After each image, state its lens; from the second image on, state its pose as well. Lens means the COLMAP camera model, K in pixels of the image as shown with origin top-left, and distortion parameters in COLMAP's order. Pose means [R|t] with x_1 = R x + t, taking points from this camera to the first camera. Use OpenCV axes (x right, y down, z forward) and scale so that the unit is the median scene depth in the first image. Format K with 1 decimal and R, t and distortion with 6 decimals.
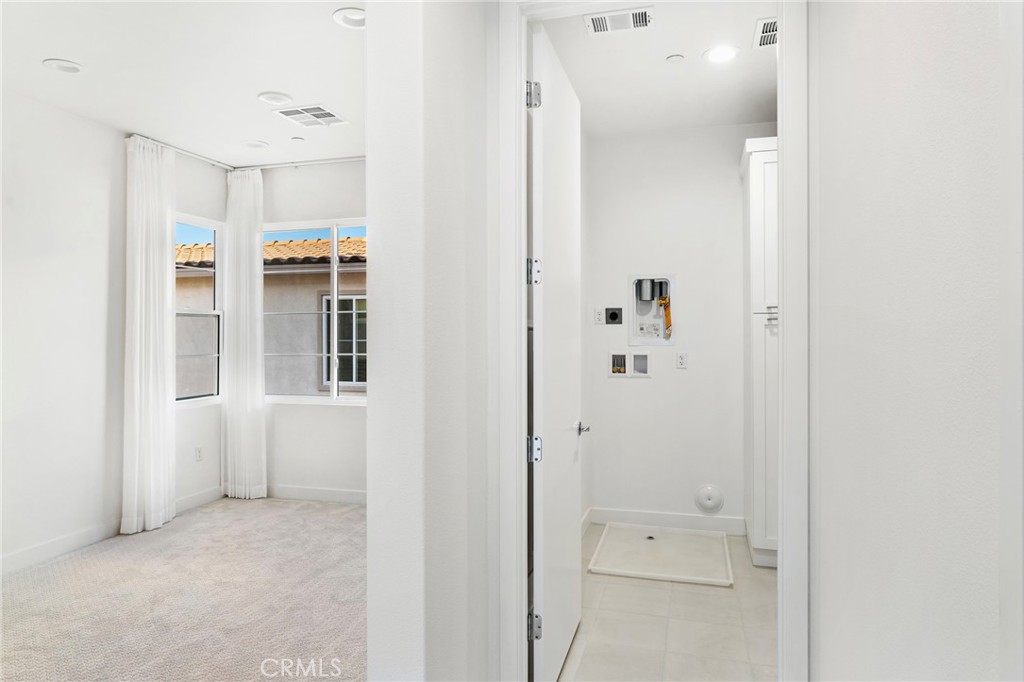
lens RADIAL K [[635.7, 0, 511.8], [0, 635.7, 327.4], [0, 0, 1]] dist [-0.000484, 0.000706]
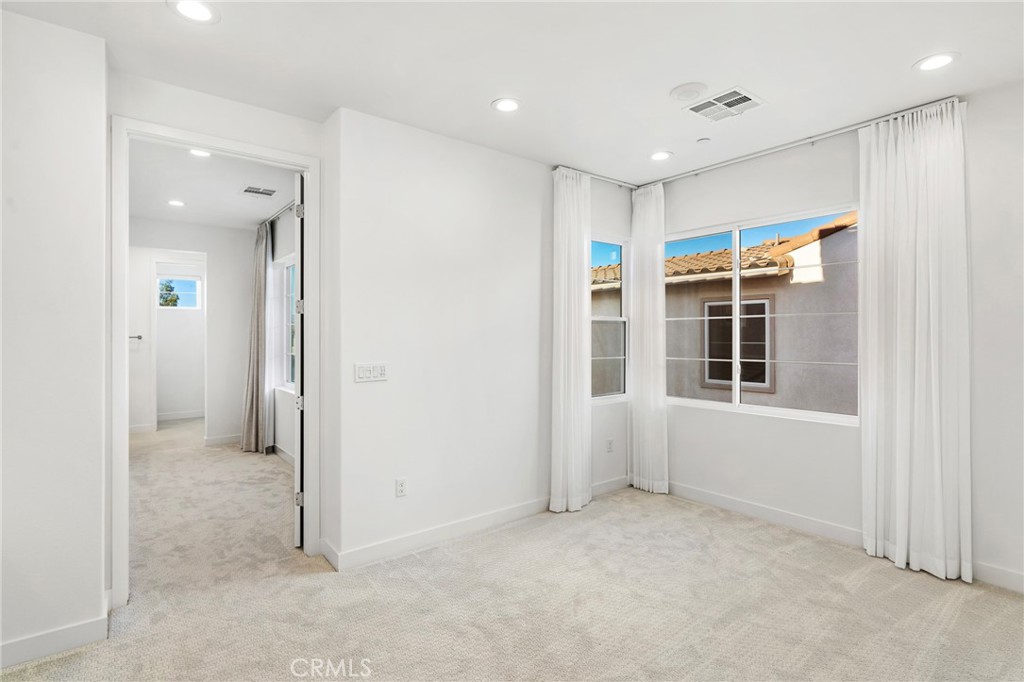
lens RADIAL K [[511.5, 0, 512.0], [0, 511.5, 341.0], [0, 0, 1]] dist [-0.000205, 0.000022]
pose [[0.809386, 0.008373, -0.587217, -0.115682], [0.004469, 0.999782, 0.020415, -0.005401], [0.587260, -0.019148, 0.809172, 0.193362]]
